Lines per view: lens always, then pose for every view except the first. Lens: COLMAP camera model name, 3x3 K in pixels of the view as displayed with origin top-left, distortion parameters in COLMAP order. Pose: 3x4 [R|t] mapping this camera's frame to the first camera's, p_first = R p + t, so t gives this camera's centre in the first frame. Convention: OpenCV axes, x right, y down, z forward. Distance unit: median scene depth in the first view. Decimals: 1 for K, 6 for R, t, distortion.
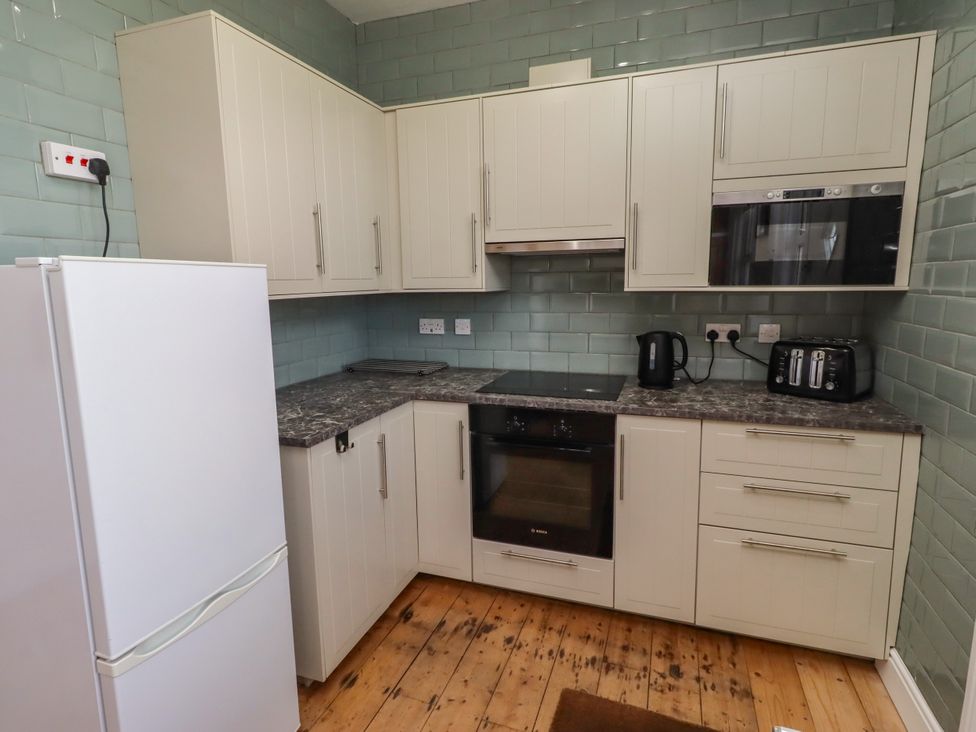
lens RADIAL K [[511.8, 0, 491.0], [0, 511.8, 356.7], [0, 0, 1]] dist [0.001588, 0.000269]
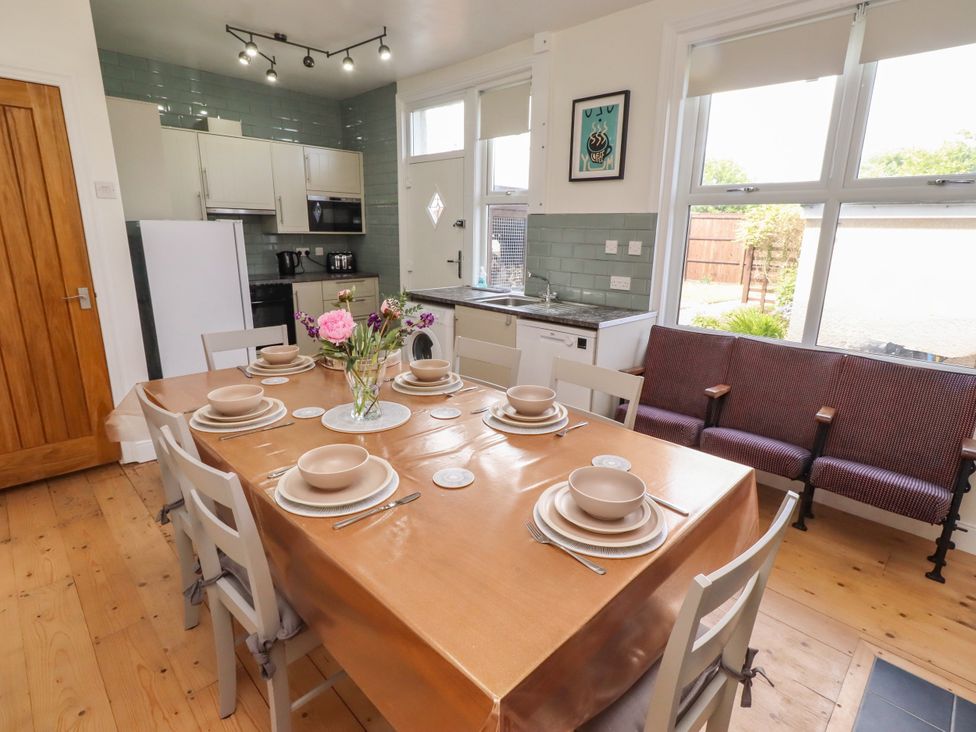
lens RADIAL K [[511.8, 0, 489.0], [0, 511.8, 363.8], [0, 0, 1]] dist [0.001588, 0.000269]
pose [[0.445599, -0.208647, 0.870579, -1.568521], [0.114124, 0.977766, 0.175923, 0.165376], [-0.887928, 0.020963, 0.459504, -0.986684]]
